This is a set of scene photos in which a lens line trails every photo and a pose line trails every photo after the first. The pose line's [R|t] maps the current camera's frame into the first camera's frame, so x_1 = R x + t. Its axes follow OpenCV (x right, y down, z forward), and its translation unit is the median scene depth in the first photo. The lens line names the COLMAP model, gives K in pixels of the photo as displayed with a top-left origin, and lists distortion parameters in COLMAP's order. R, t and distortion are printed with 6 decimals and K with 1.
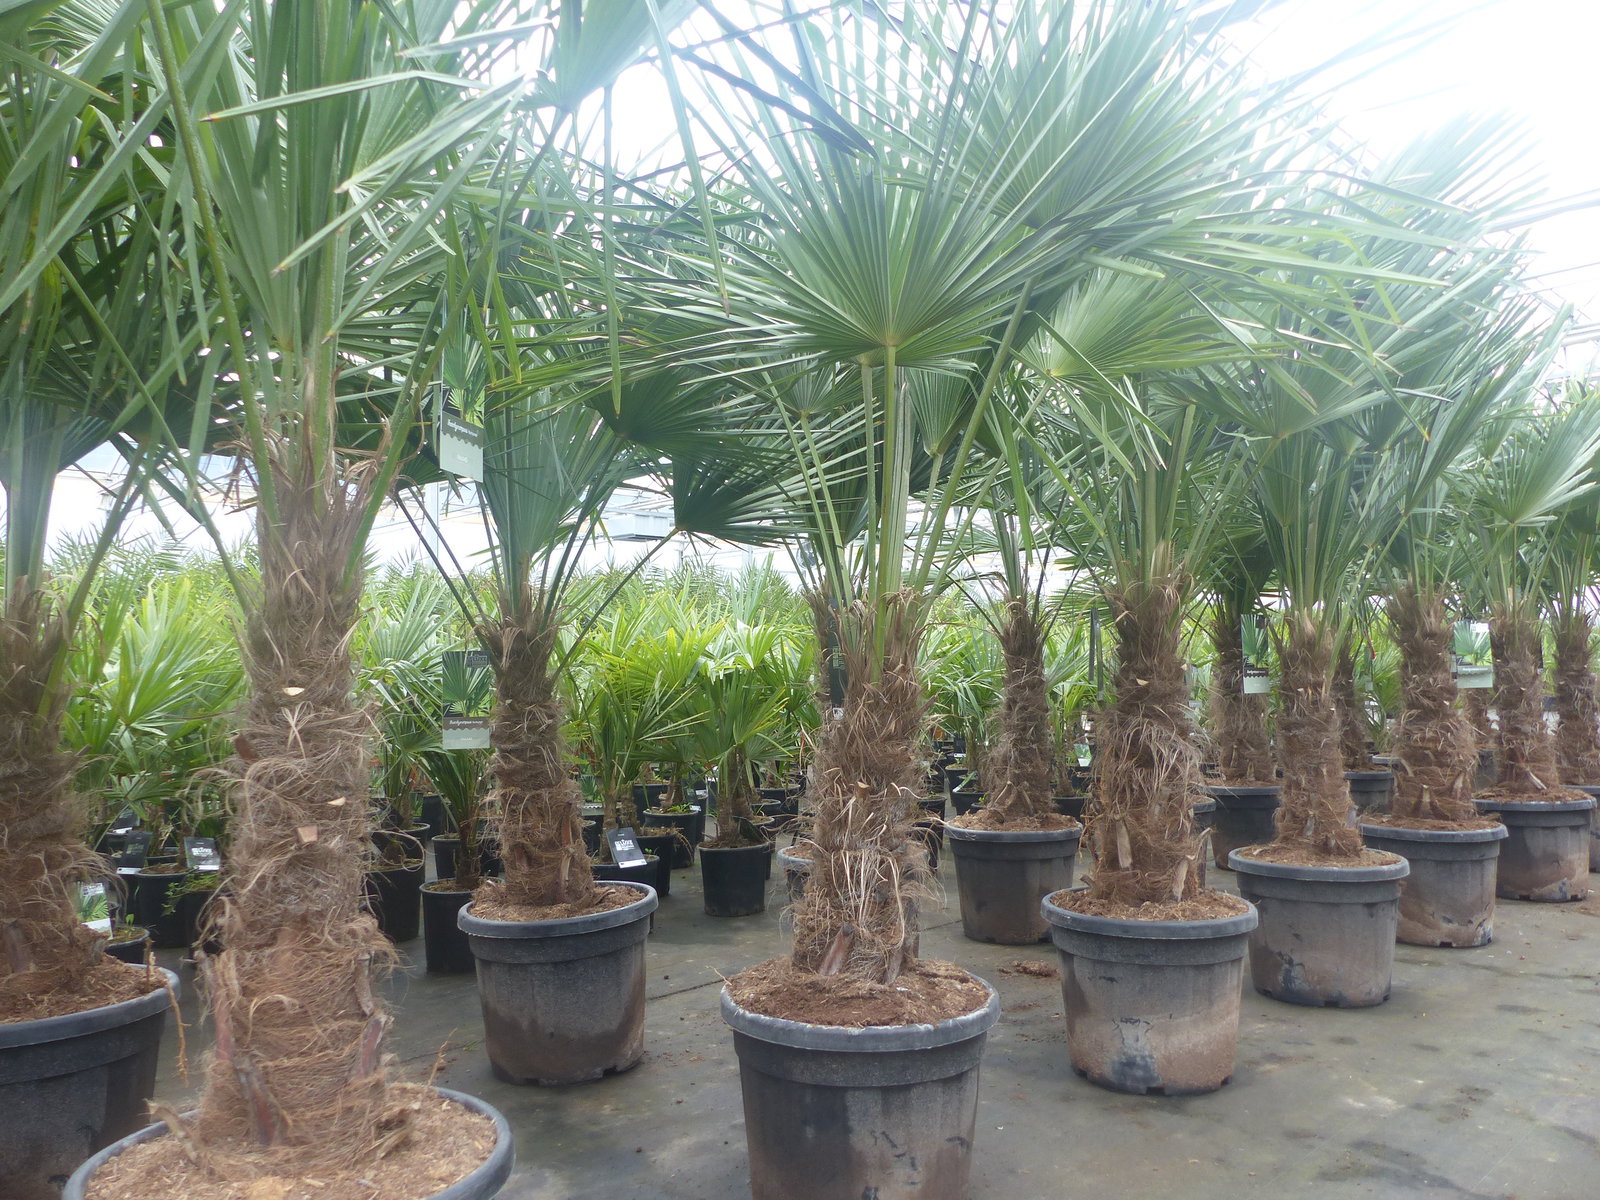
lens RADIAL K [[1185.5, 0, 800.0], [0, 1185.5, 600.0], [0, 0, 1]] dist [-0.036792, 0.023756]
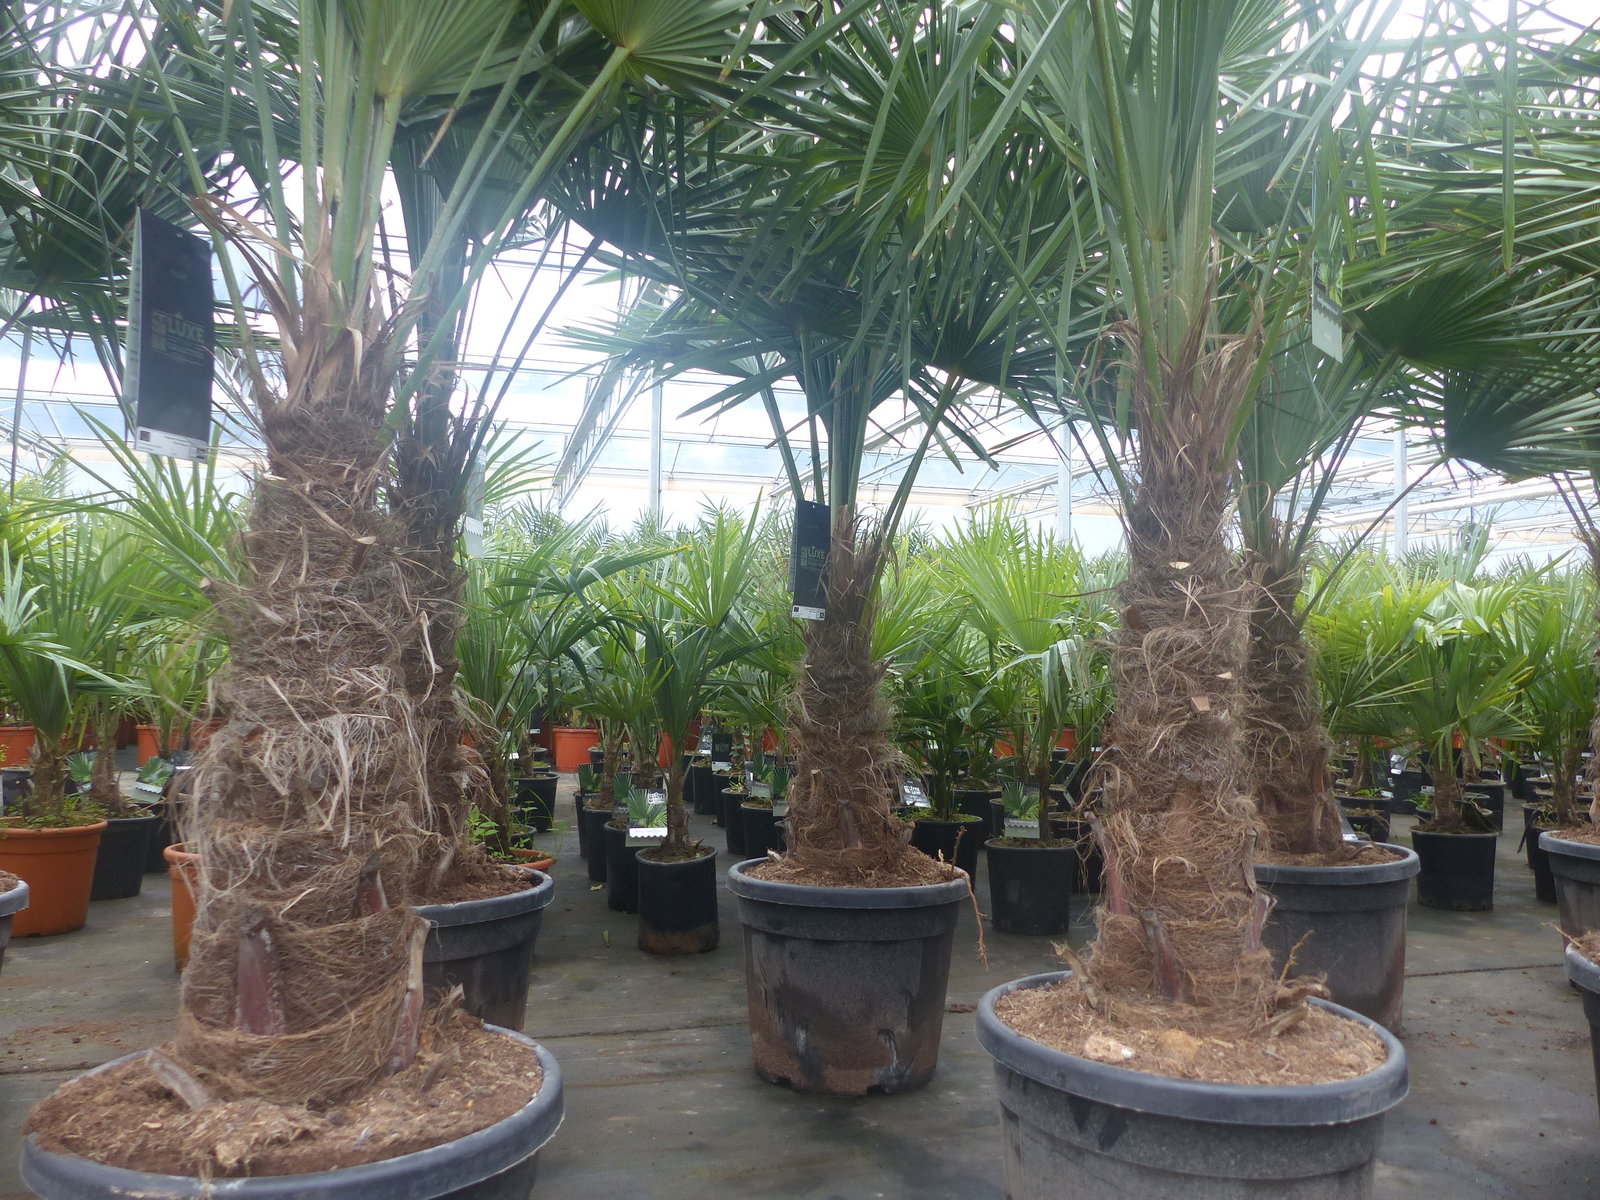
lens RADIAL K [[1185.5, 0, 800.0], [0, 1185.5, 600.0], [0, 0, 1]] dist [-0.036792, 0.023756]
pose [[0.877115, 0.004278, -0.480262, -0.228254], [-0.002329, 0.999986, 0.004654, 0.103366], [0.480275, -0.002964, 0.877113, -0.051439]]
